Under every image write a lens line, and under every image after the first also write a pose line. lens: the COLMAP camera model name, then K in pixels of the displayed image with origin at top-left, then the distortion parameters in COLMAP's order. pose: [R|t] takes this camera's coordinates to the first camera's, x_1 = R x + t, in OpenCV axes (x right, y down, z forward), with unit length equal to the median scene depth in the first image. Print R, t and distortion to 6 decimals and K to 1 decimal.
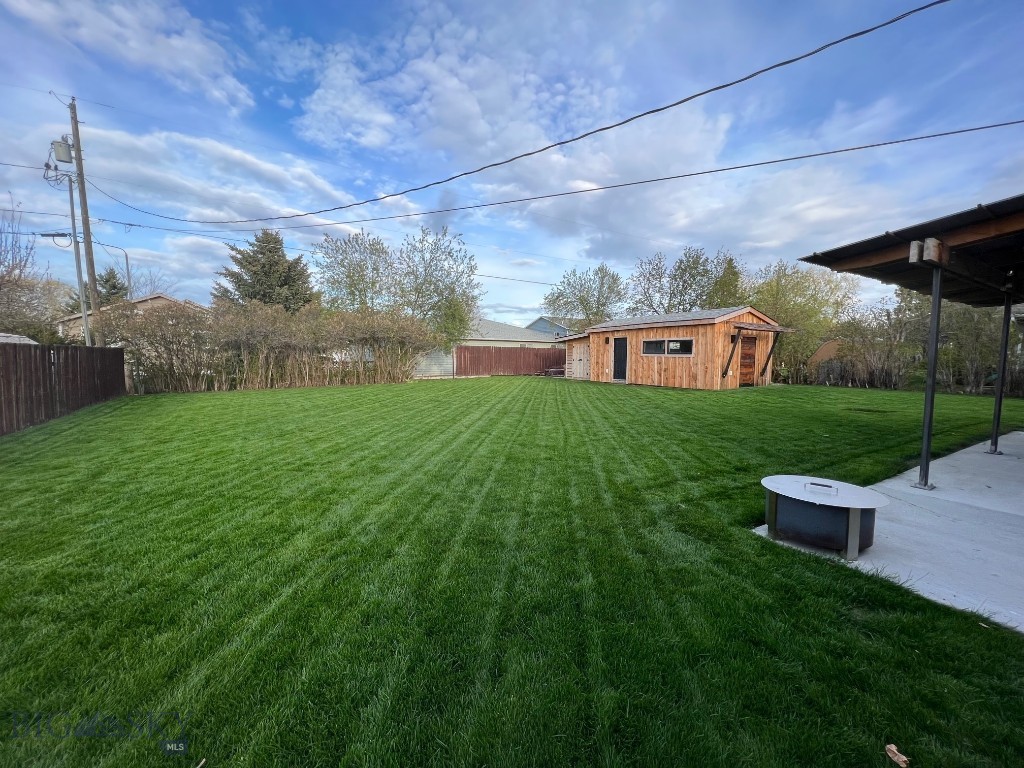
lens RADIAL K [[406.7, 0, 509.5], [0, 406.7, 381.0], [0, 0, 1]] dist [-0.000064, 0.000090]
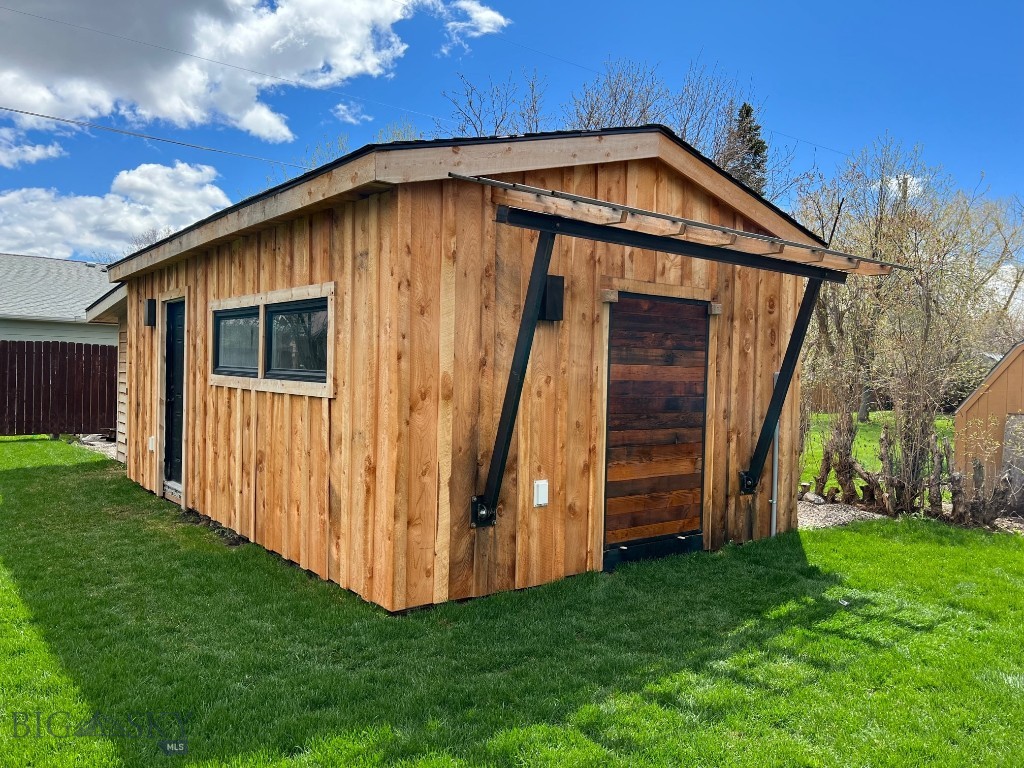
lens RADIAL K [[767.3, 0, 512.0], [0, 767.3, 384.0], [0, 0, 1]] dist [0.048703, -0.056926]
pose [[0.993999, 0.015641, 0.108266, 0.465177], [-0.009545, 0.998352, -0.056593, -0.043809], [-0.108972, 0.055220, 0.992510, 0.631291]]
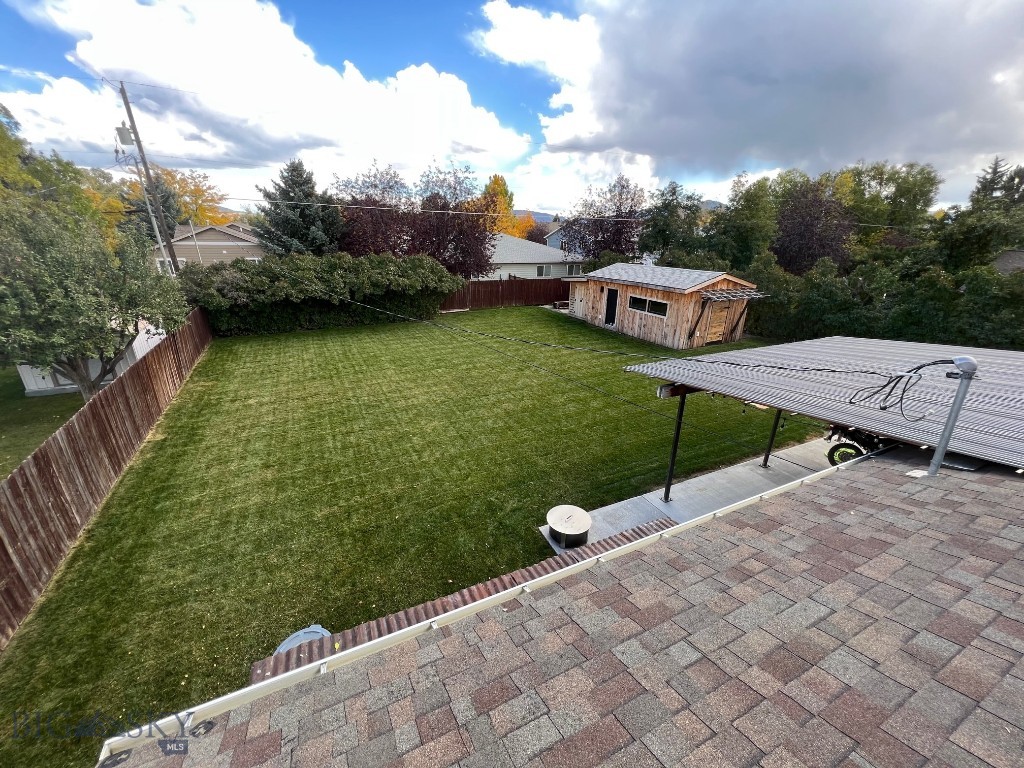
lens RADIAL K [[406.7, 0, 509.5], [0, 406.7, 381.0], [0, 0, 1]] dist [-0.000064, 0.000090]
pose [[0.996025, 0.039910, -0.079635, 0.102262], [-0.016592, 0.961489, 0.274340, -0.186543], [0.087517, -0.271929, 0.958330, -0.176756]]
